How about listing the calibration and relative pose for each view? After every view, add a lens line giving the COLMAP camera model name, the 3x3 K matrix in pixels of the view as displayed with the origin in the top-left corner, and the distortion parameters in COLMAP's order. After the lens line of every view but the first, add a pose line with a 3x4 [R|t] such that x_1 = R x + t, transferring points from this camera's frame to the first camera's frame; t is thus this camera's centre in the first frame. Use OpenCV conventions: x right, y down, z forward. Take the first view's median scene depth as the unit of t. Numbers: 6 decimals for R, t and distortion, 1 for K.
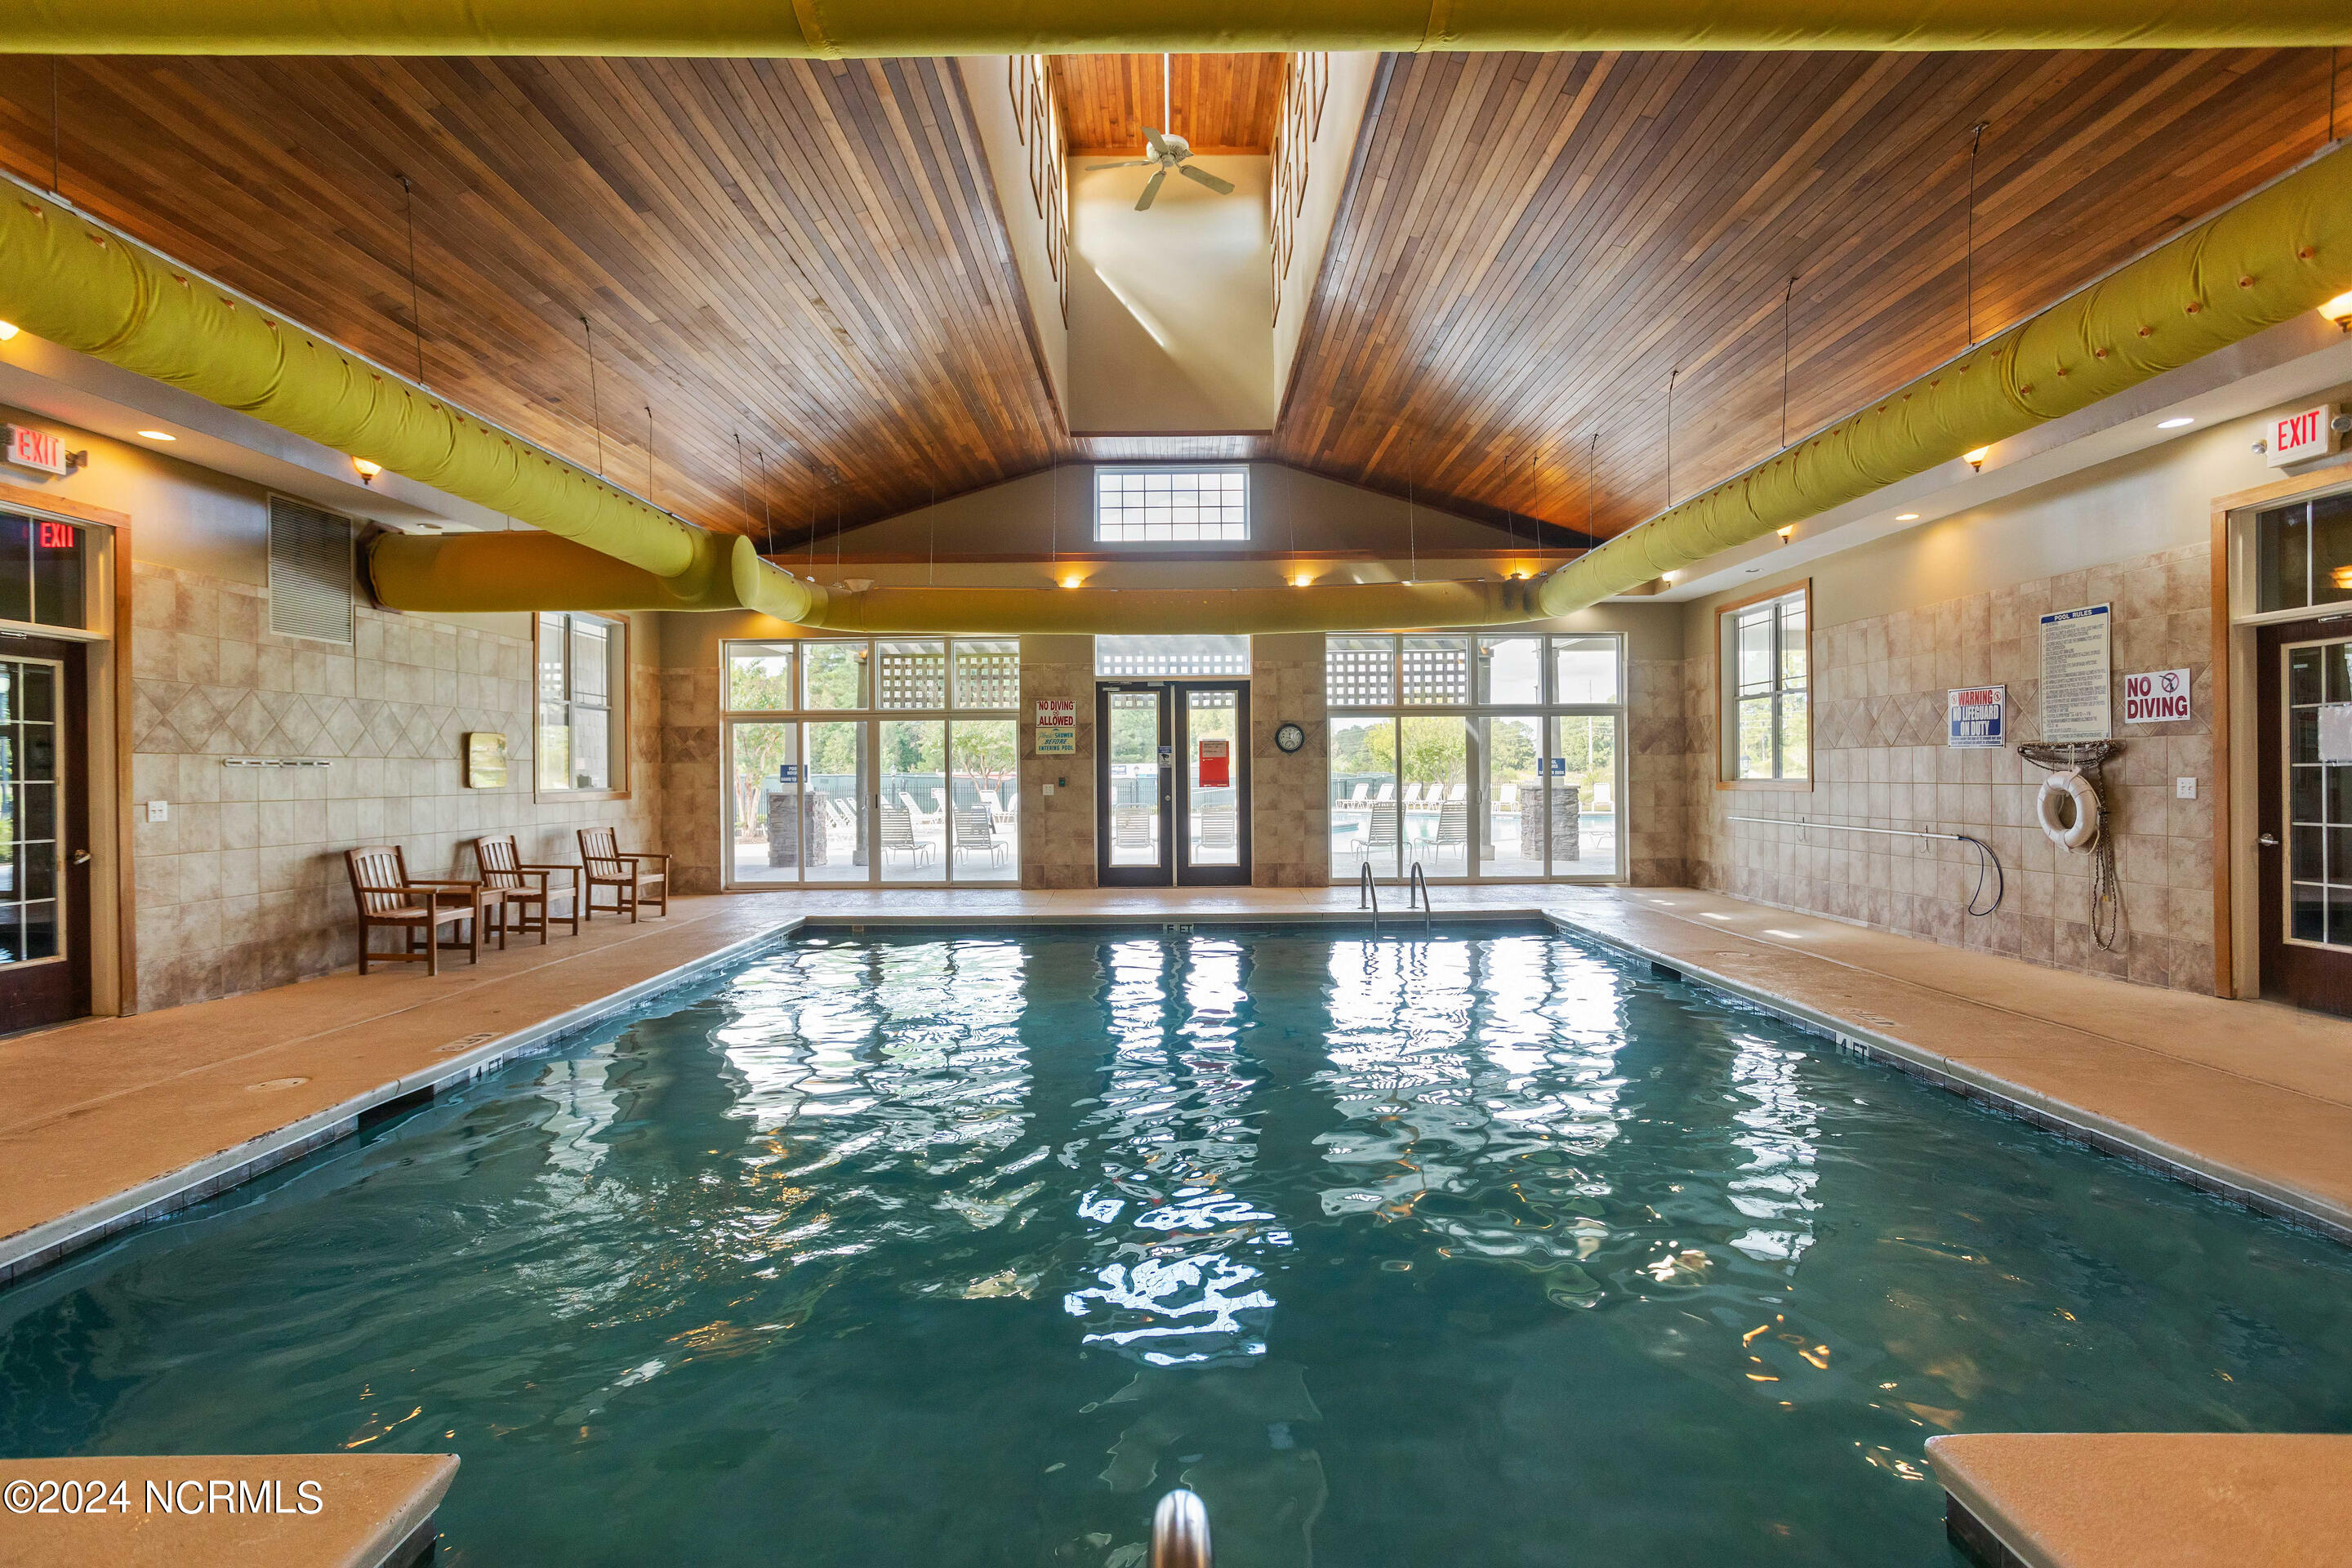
lens RADIAL K [[1166.9, 0, 1176.0], [0, 1166.9, 784.0], [0, 0, 1]] dist [-0.053790, 0.043605]
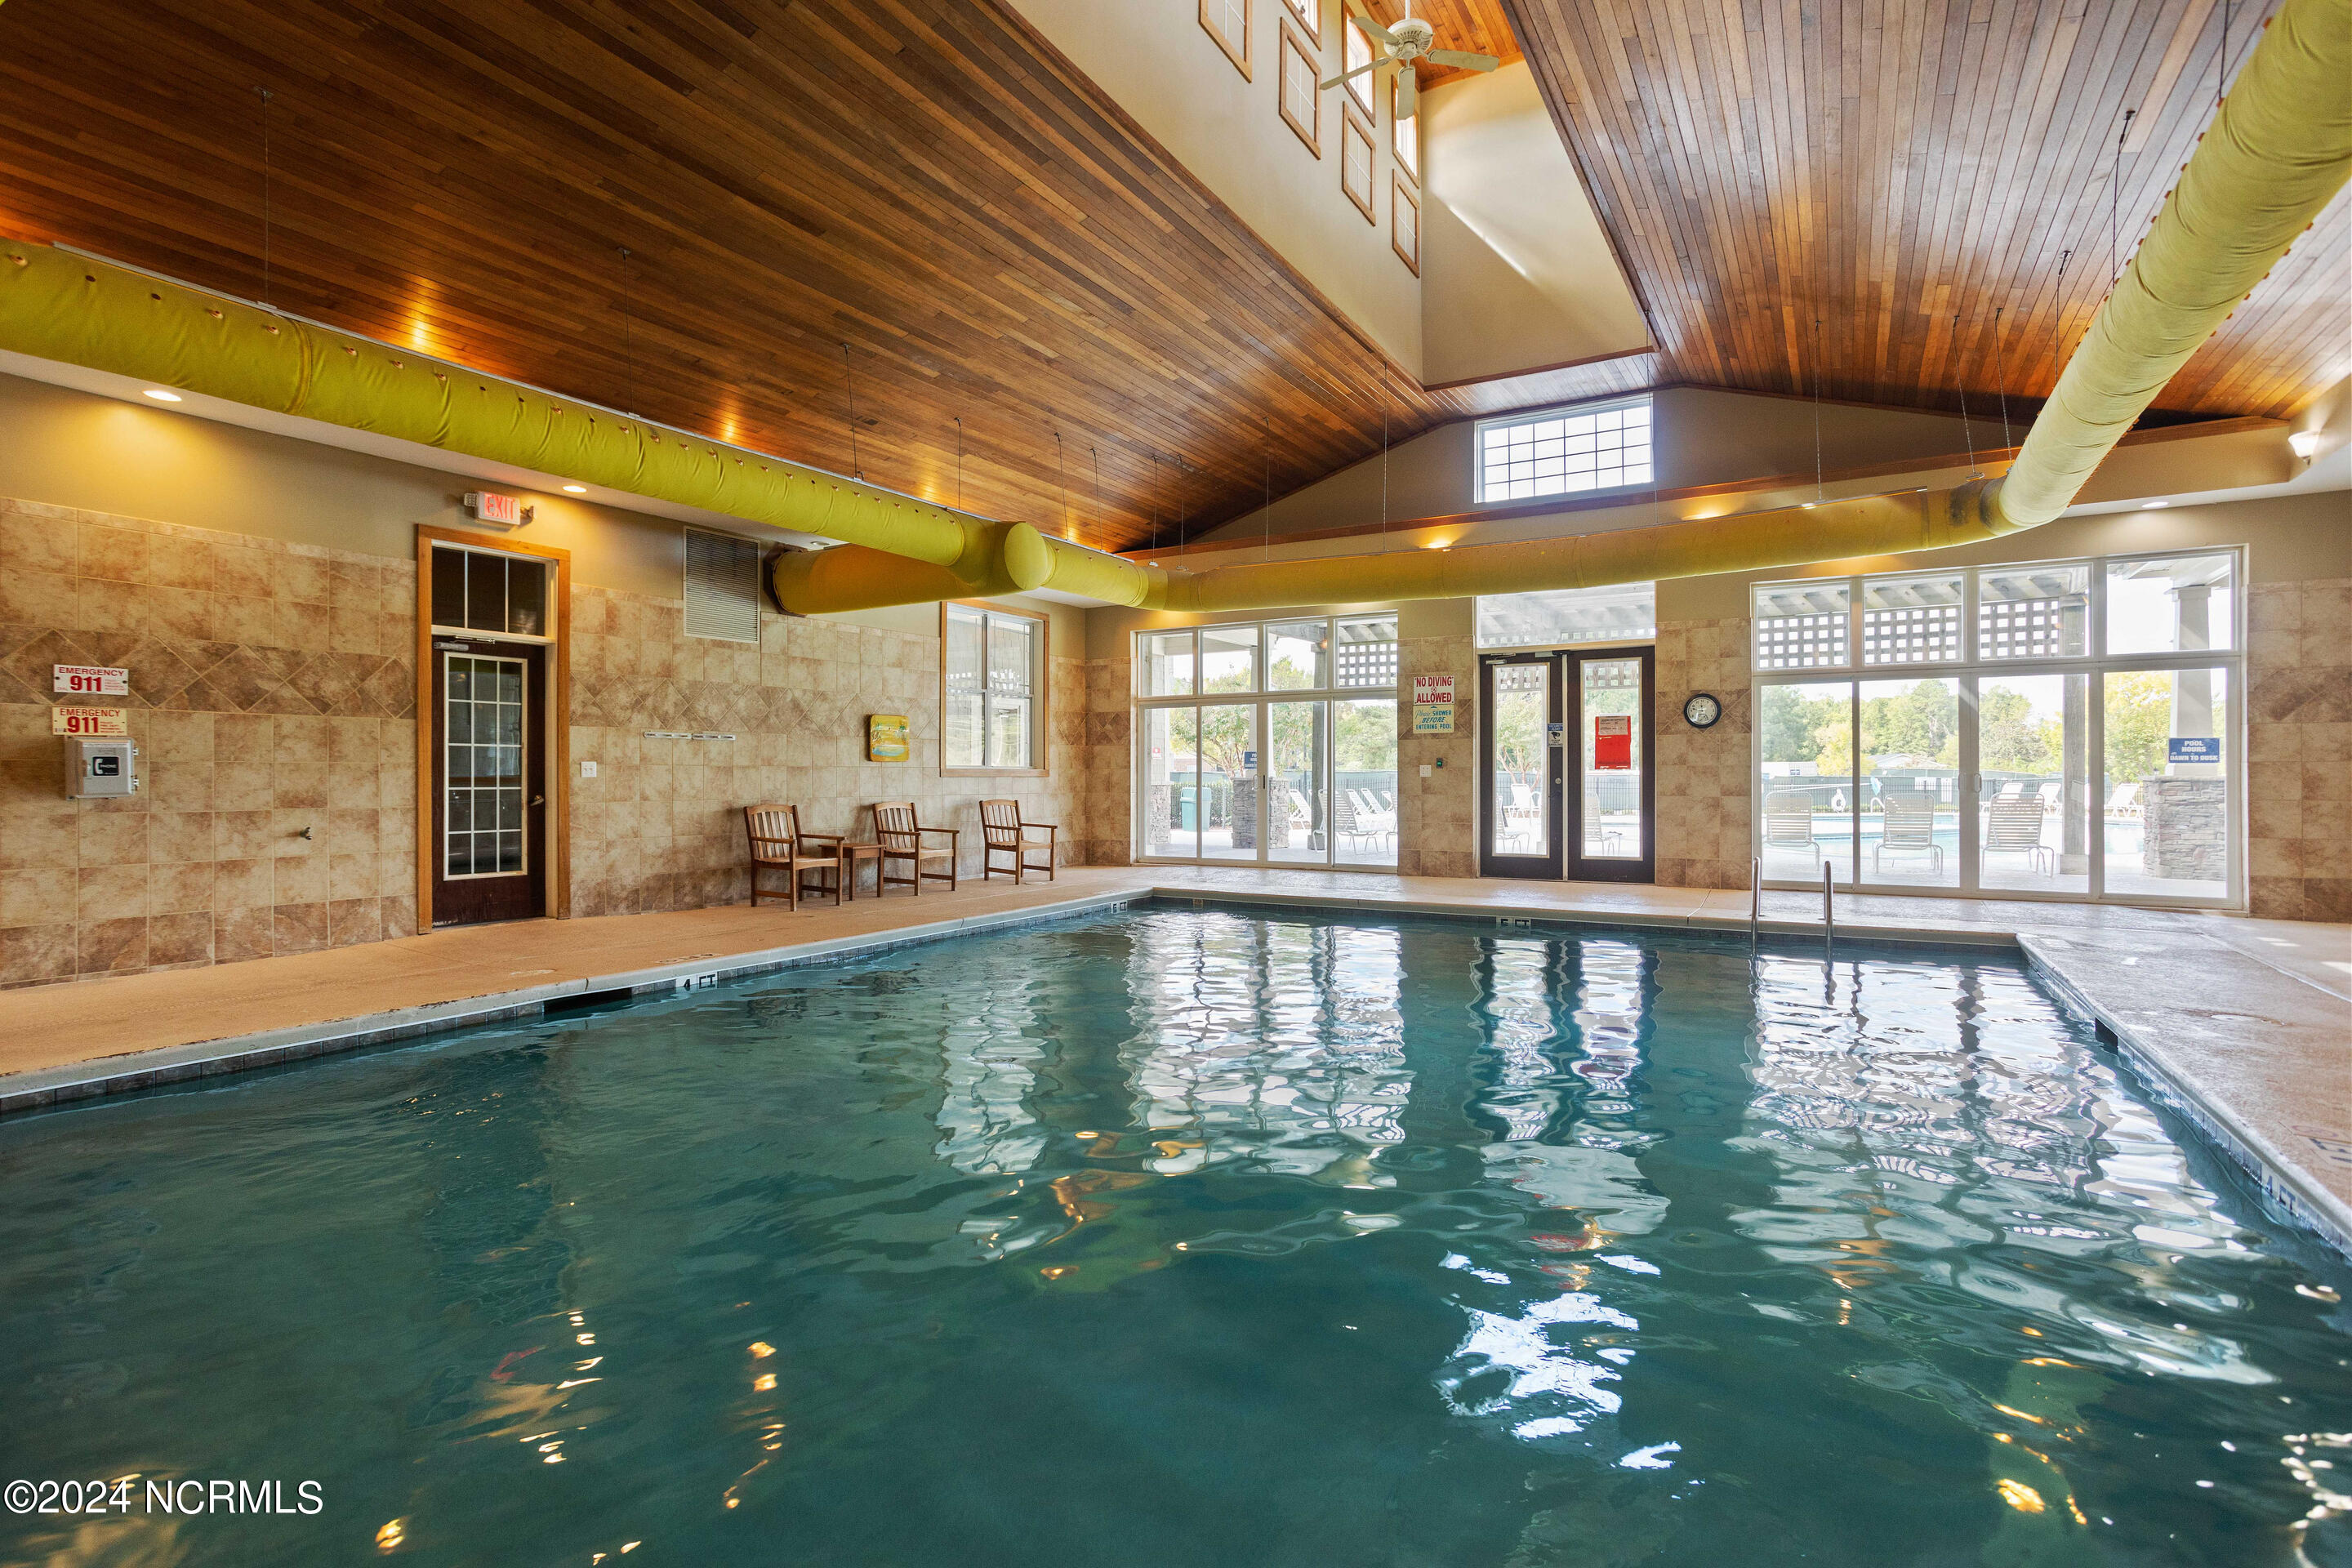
lens RADIAL K [[1127.1, 0, 1176.0], [0, 1127.1, 784.0], [0, 0, 1]] dist [-0.064196, 0.050245]
pose [[0.860253, 0.009751, -0.509774, 0.192113], [-0.009831, 0.999948, 0.002538, 0.016089], [0.509772, 0.002828, 0.860305, 0.121410]]
